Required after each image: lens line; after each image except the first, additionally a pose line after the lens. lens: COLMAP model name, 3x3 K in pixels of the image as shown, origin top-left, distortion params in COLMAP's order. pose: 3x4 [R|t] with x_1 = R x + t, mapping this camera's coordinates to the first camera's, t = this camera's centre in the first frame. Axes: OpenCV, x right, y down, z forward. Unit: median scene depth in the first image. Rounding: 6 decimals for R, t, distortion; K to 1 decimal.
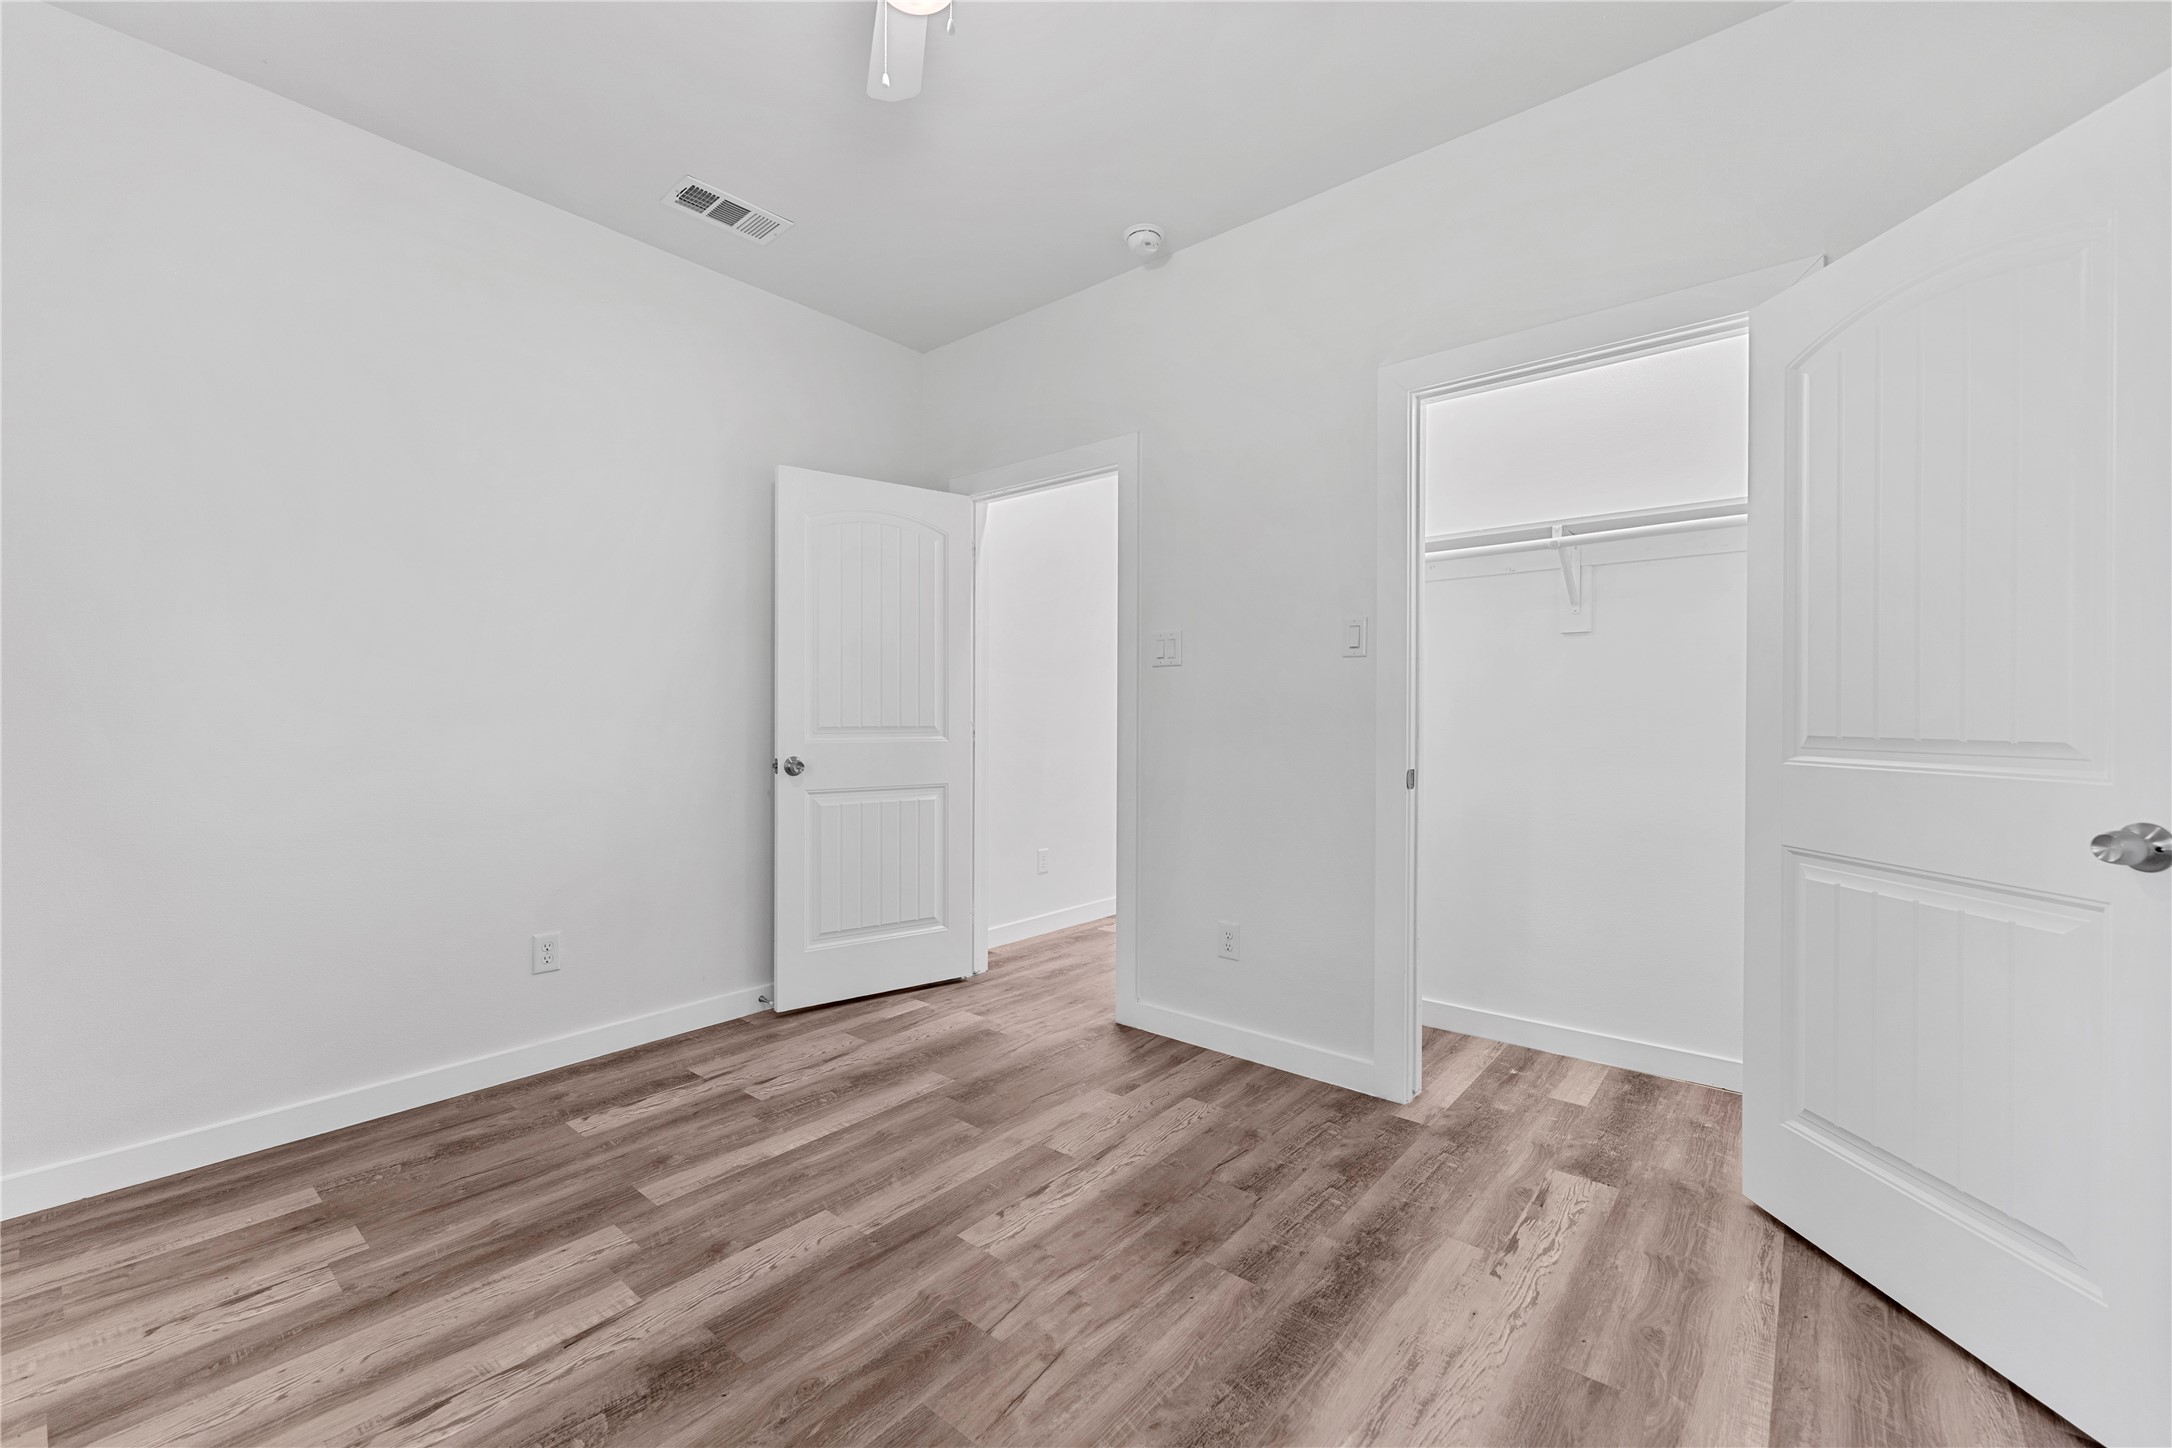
lens RADIAL K [[875.8, 0, 1092.6], [0, 875.8, 726.3], [0, 0, 1]] dist [0.001528, 0.000592]
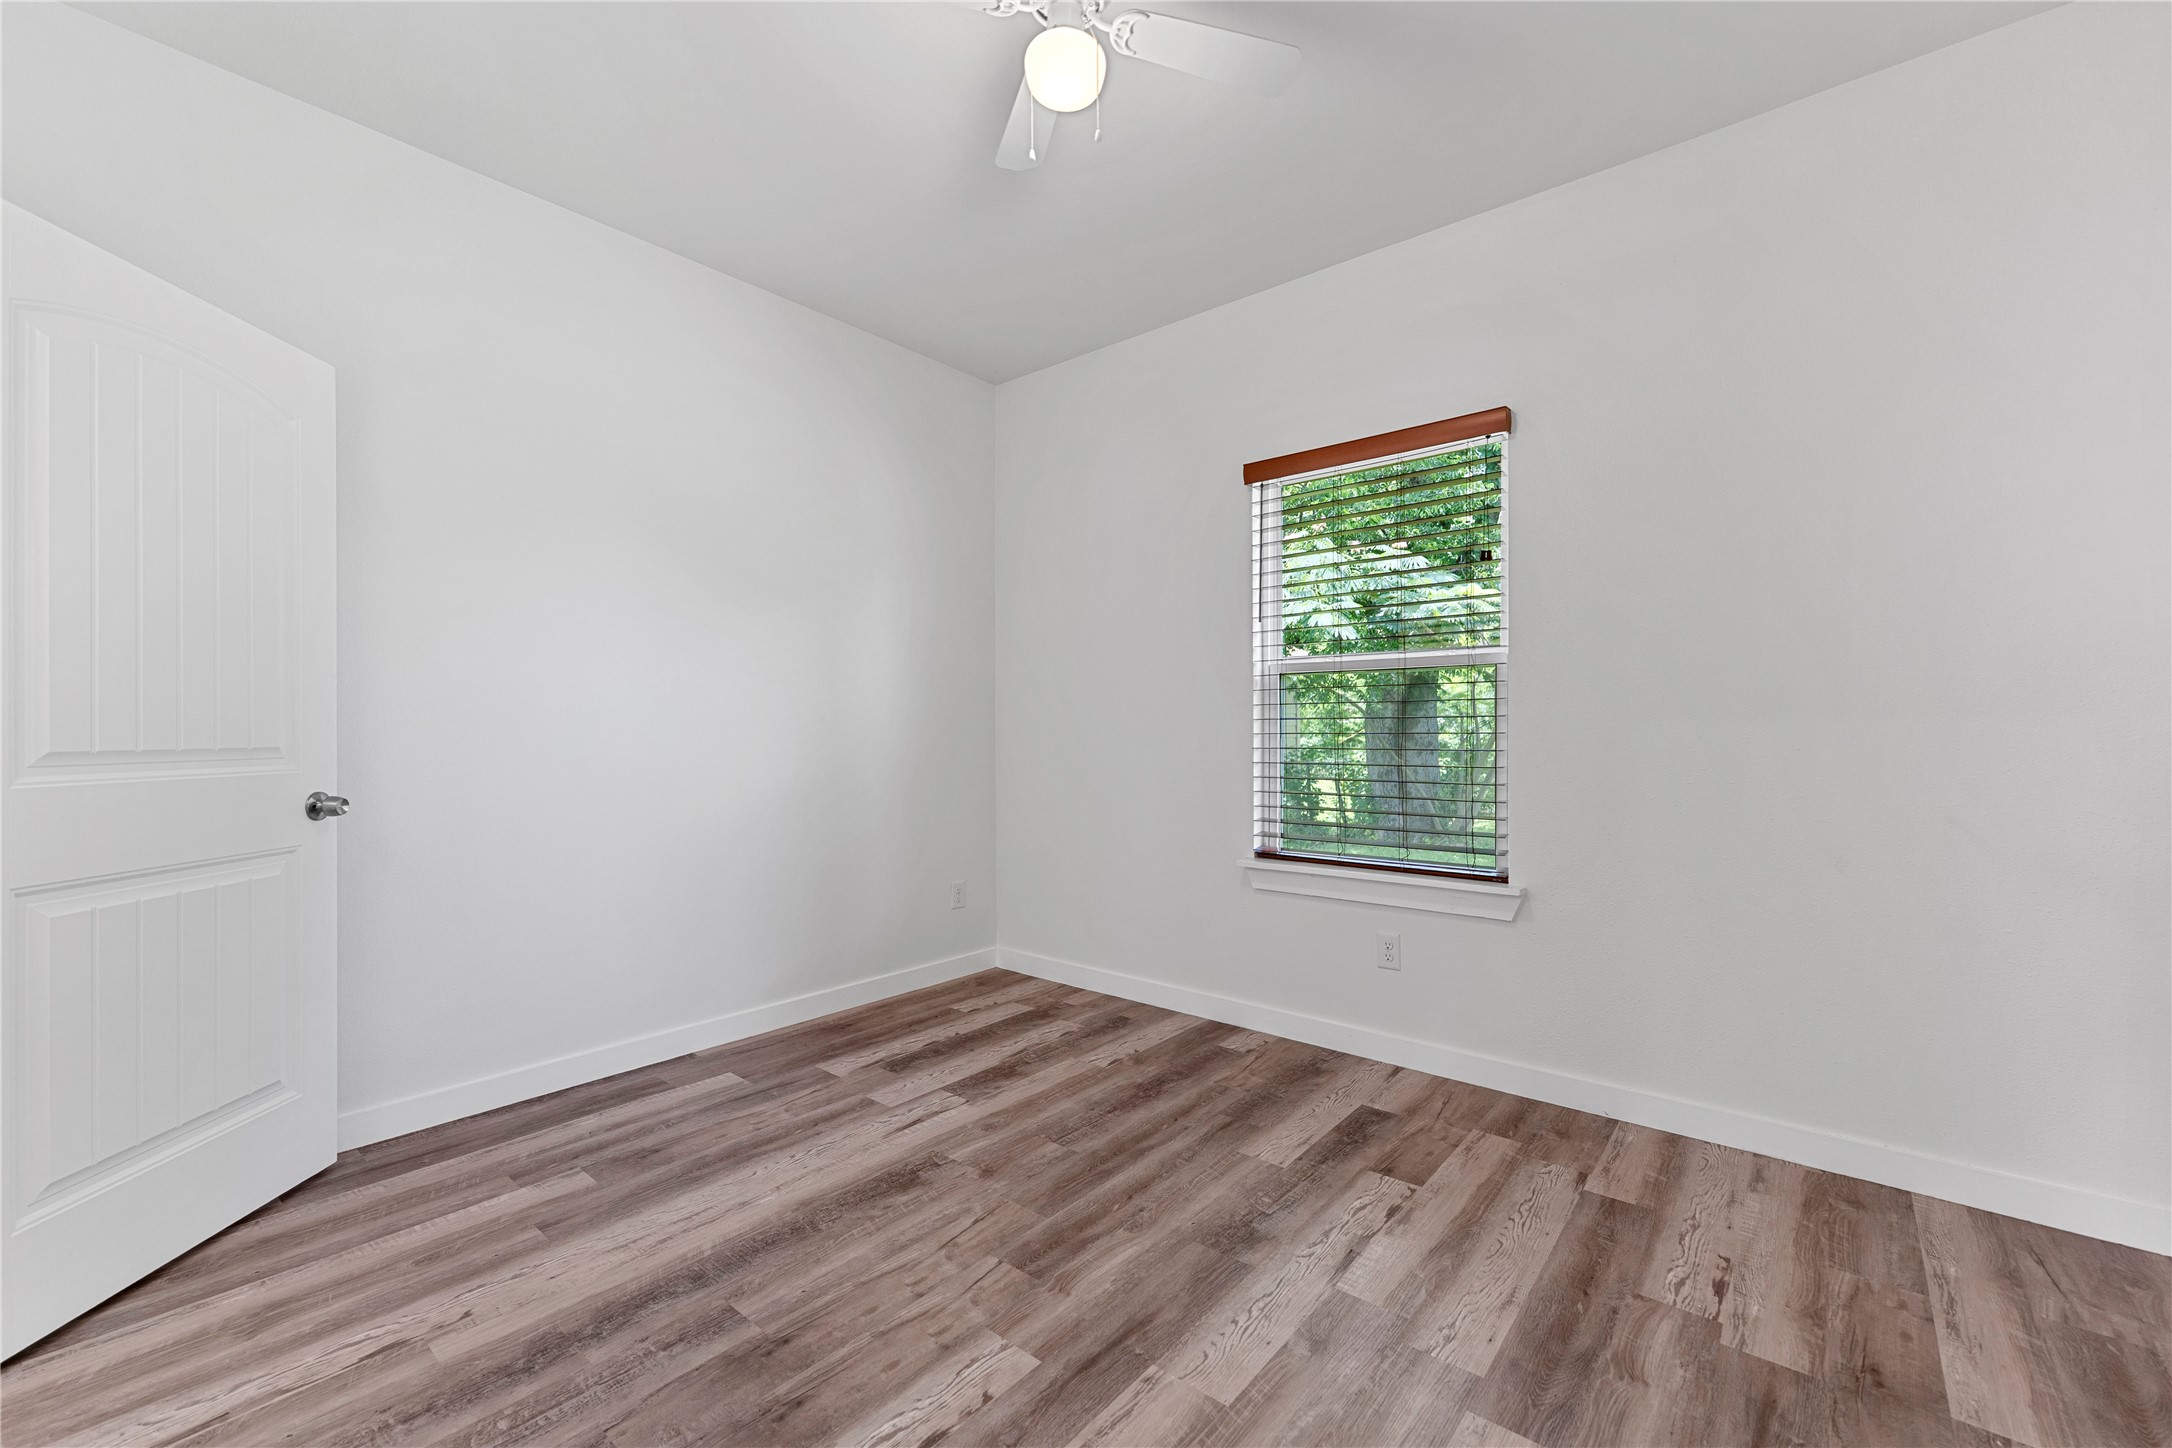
lens RADIAL K [[875.8, 0, 1095.9], [0, 875.8, 721.0], [0, 0, 1]] dist [0.001528, 0.000592]
pose [[-1.000000, -0.000591, -0.000478, -0.224110], [-0.000588, 0.999988, -0.004855, -0.012552], [0.000481, -0.004855, -0.999988, 1.989945]]
